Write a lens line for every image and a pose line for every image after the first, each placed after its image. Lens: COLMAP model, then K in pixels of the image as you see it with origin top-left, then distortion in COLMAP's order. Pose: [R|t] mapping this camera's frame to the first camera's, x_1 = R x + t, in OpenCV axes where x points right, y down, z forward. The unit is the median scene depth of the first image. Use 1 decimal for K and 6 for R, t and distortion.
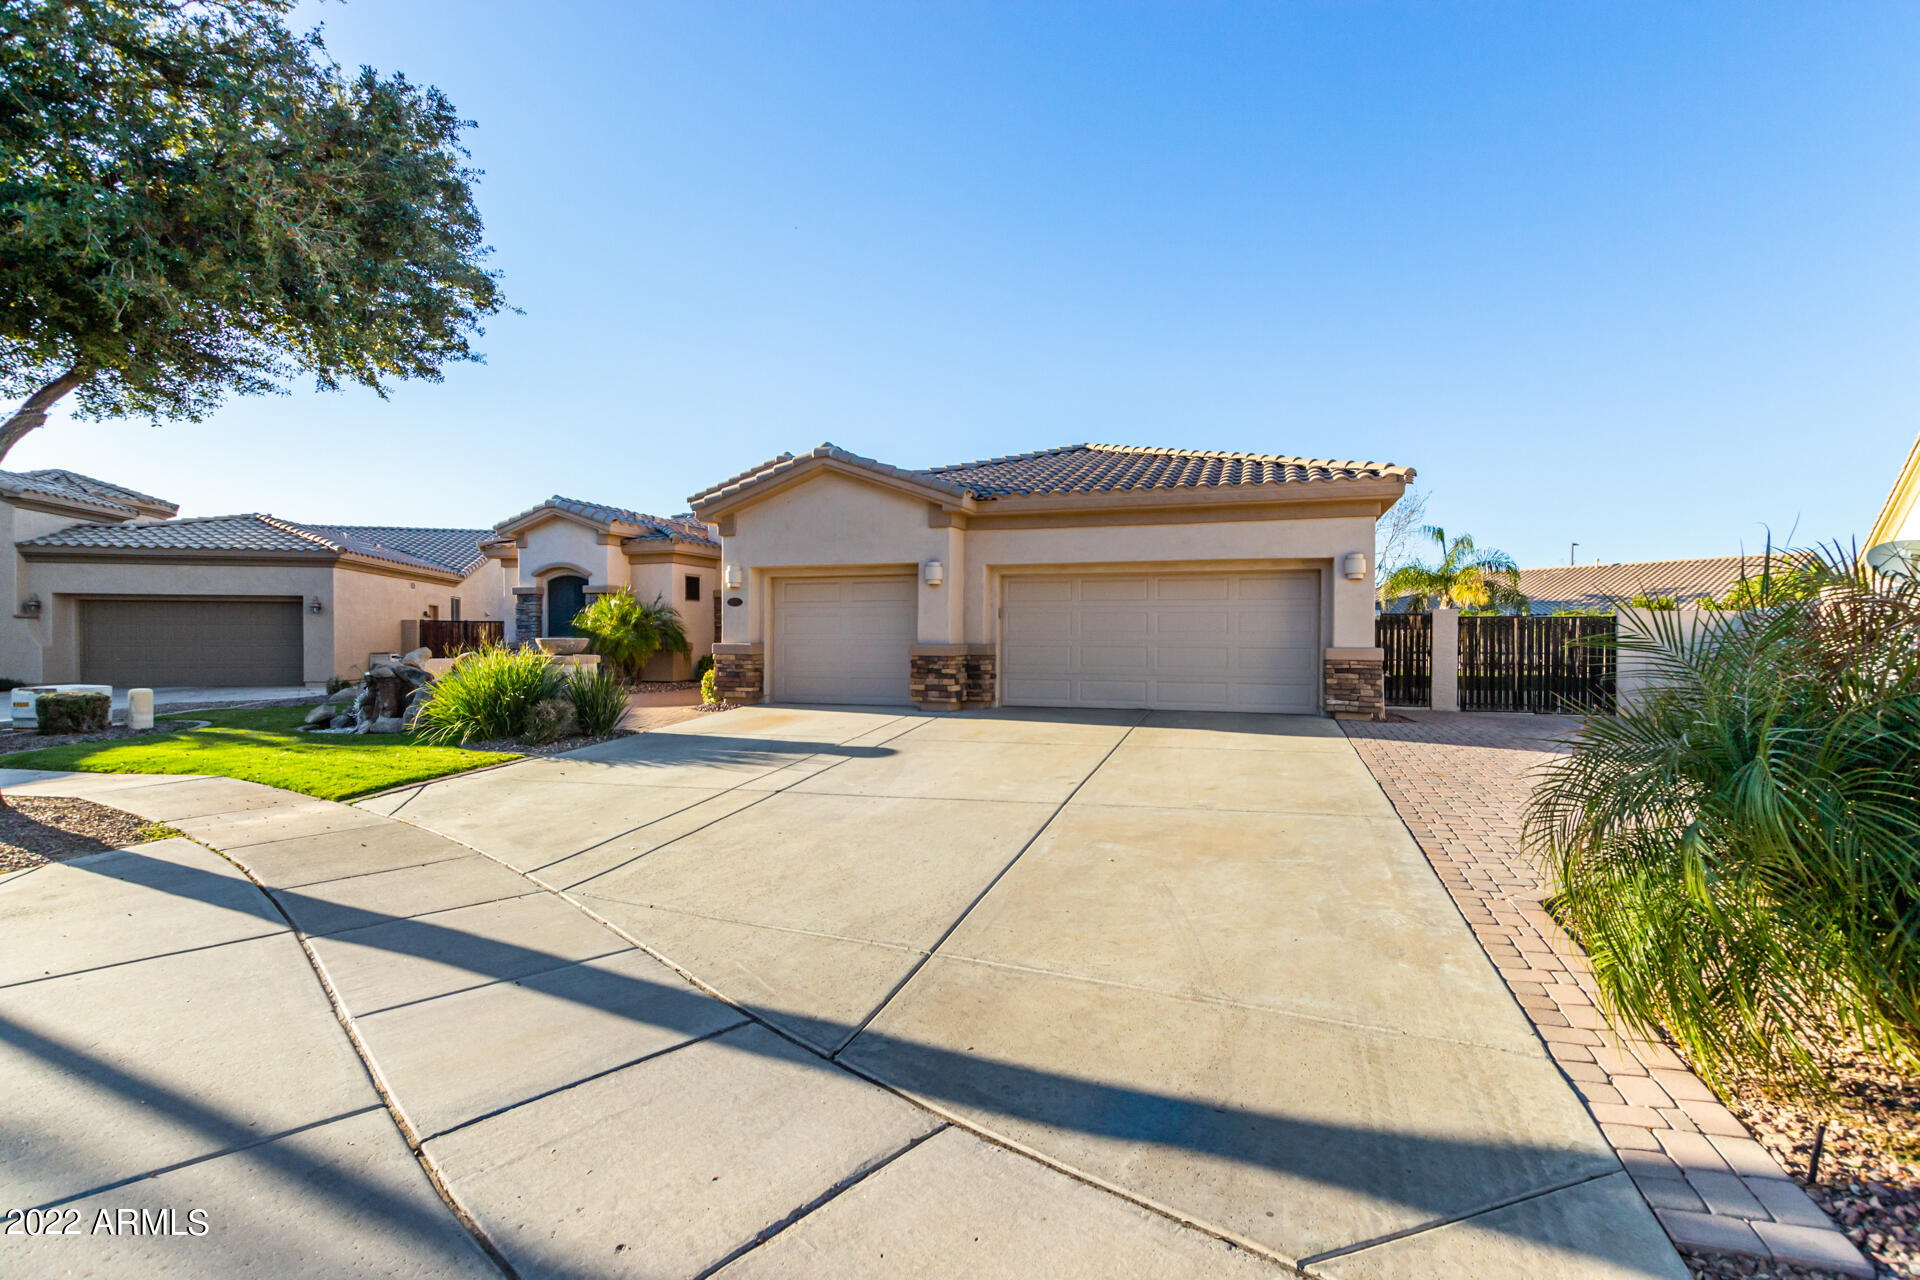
lens RADIAL K [[881.0, 0, 949.1], [0, 881.0, 657.7], [0, 0, 1]] dist [0.012250, 0.000290]
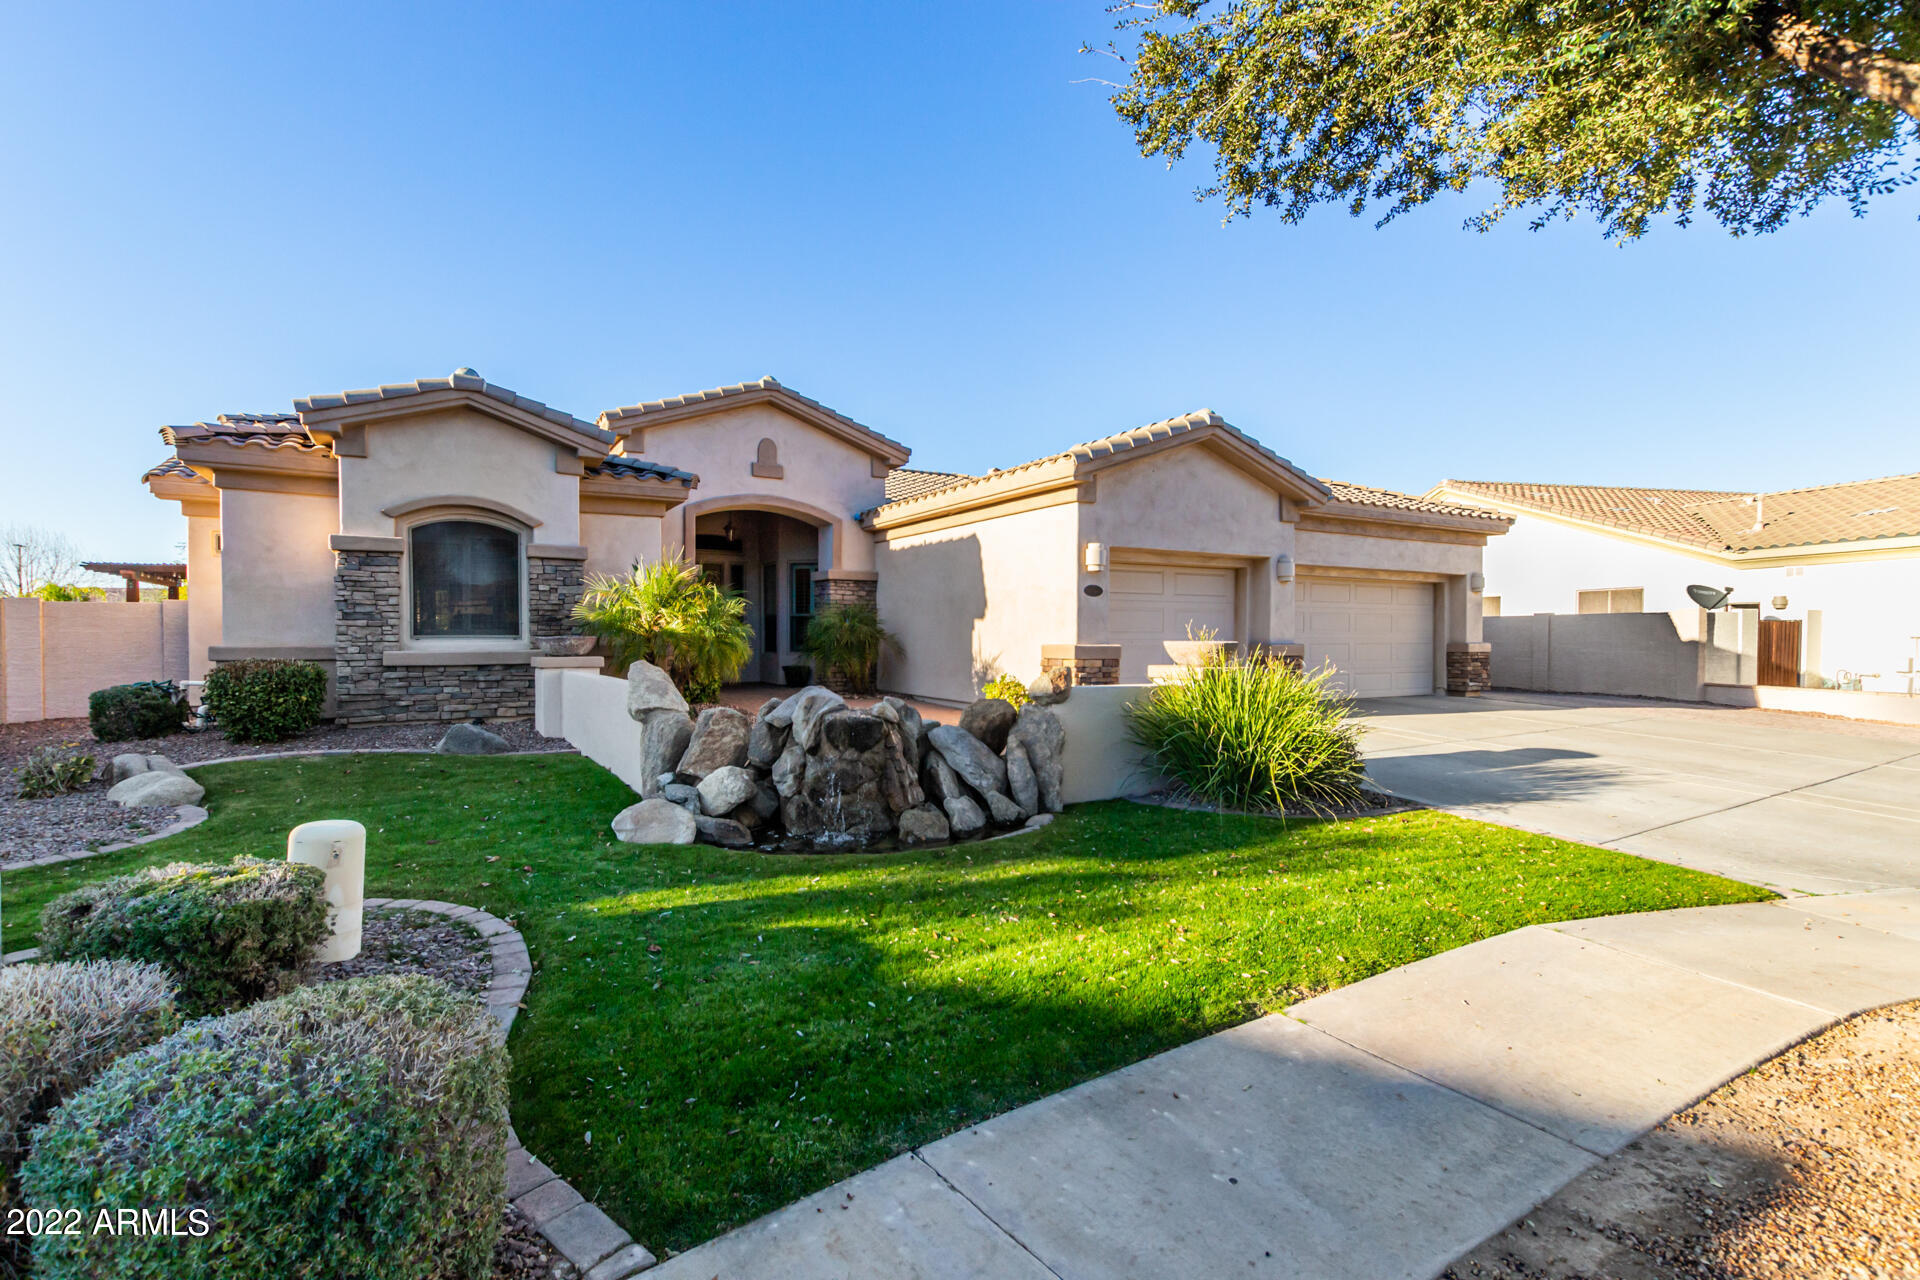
lens RADIAL K [[881.0, 0, 949.1], [0, 881.0, 657.7], [0, 0, 1]] dist [0.012250, 0.000290]
pose [[0.661442, -0.023281, 0.749635, -0.963081], [0.015708, 0.999729, 0.017188, -0.021860], [-0.749832, 0.000407, 0.661628, 0.631335]]
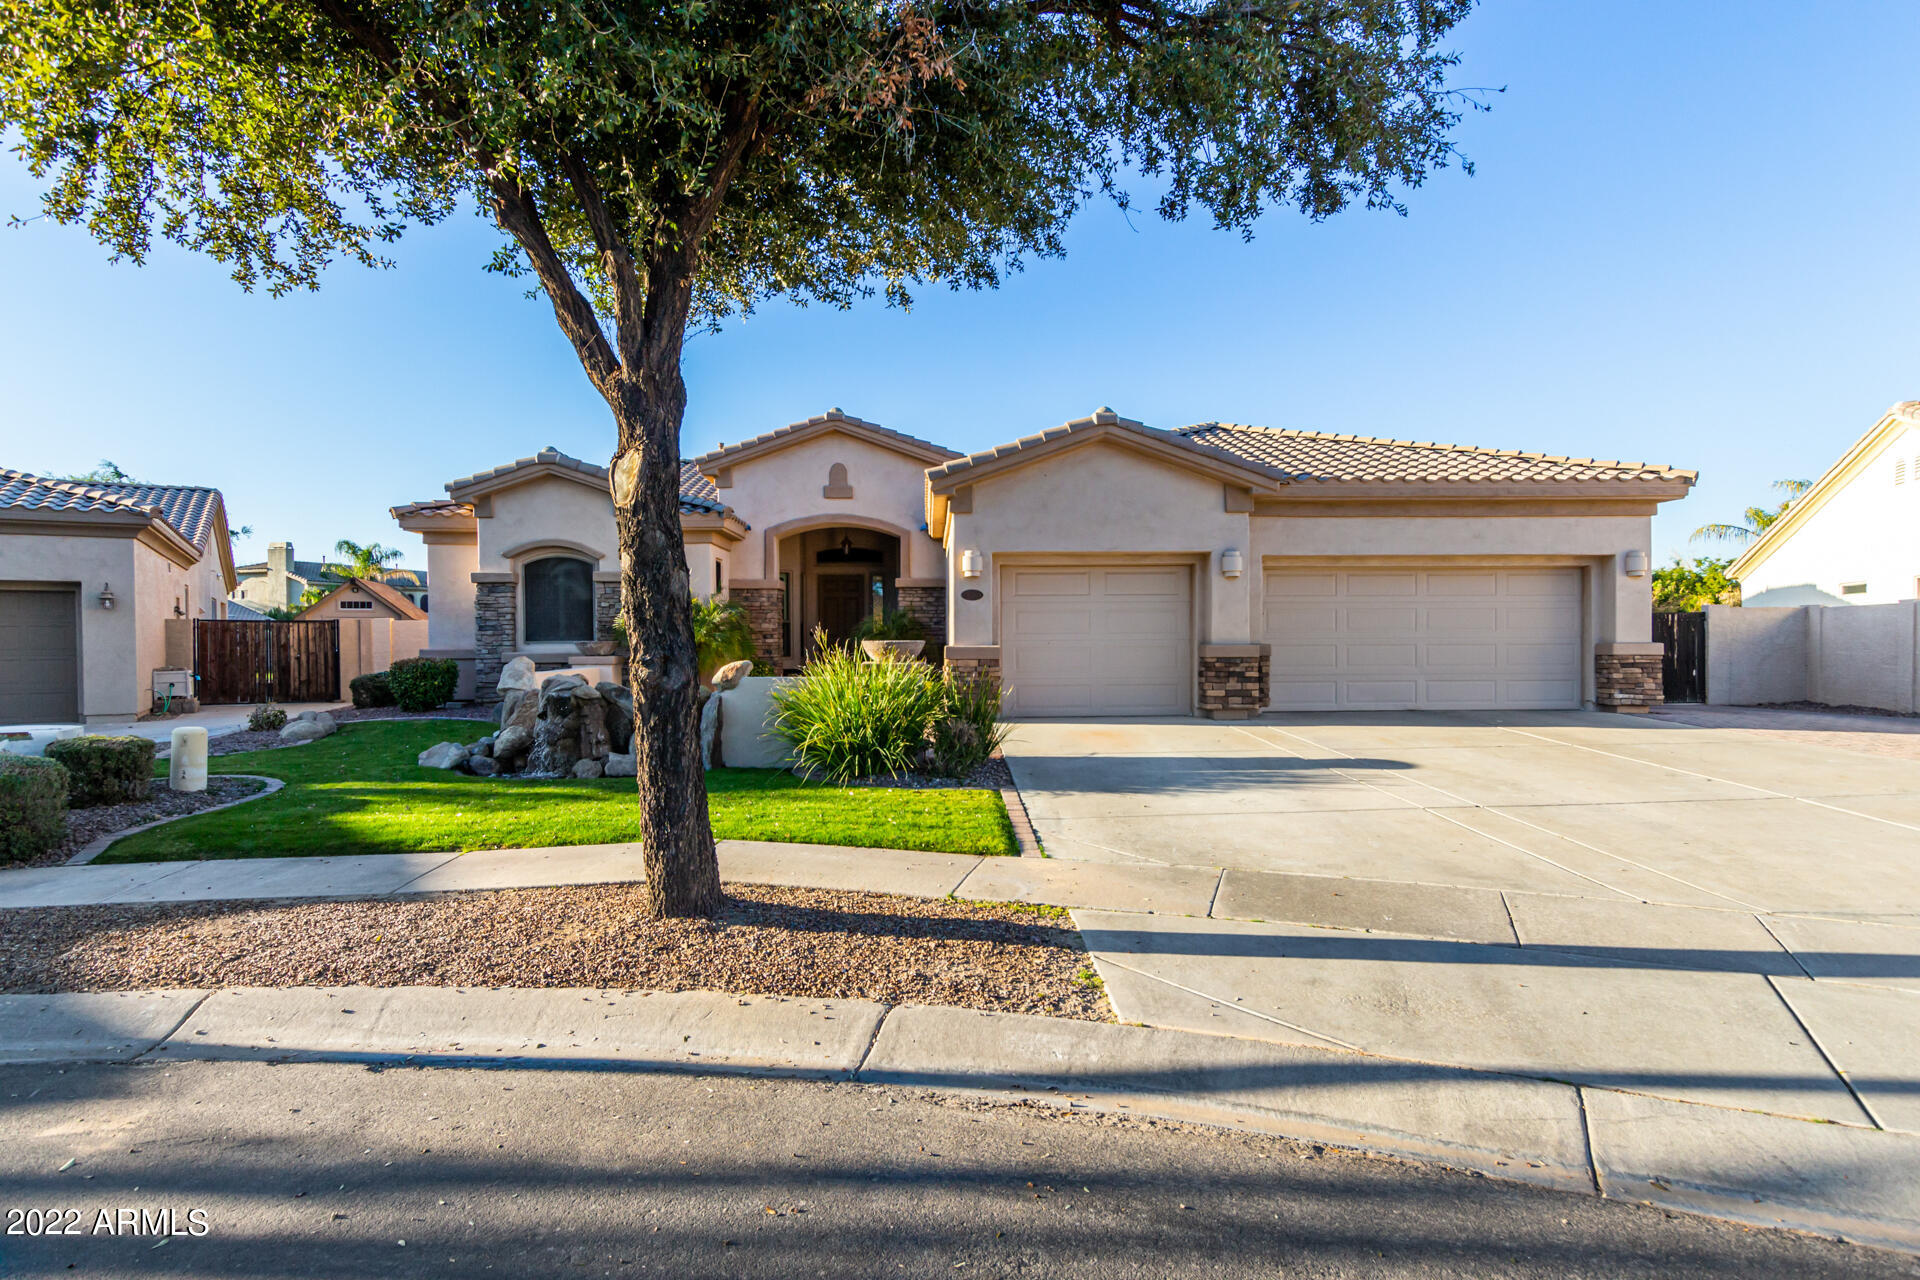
lens RADIAL K [[1042.6, 0, 956.3], [0, 1042.6, 668.3], [0, 0, 1]] dist [0.003931, 0.000678]
pose [[0.938899, -0.017993, 0.343722, -0.630053], [0.016395, 0.999837, 0.007555, -0.003395], [-0.343802, -0.001458, 0.939041, 0.110893]]
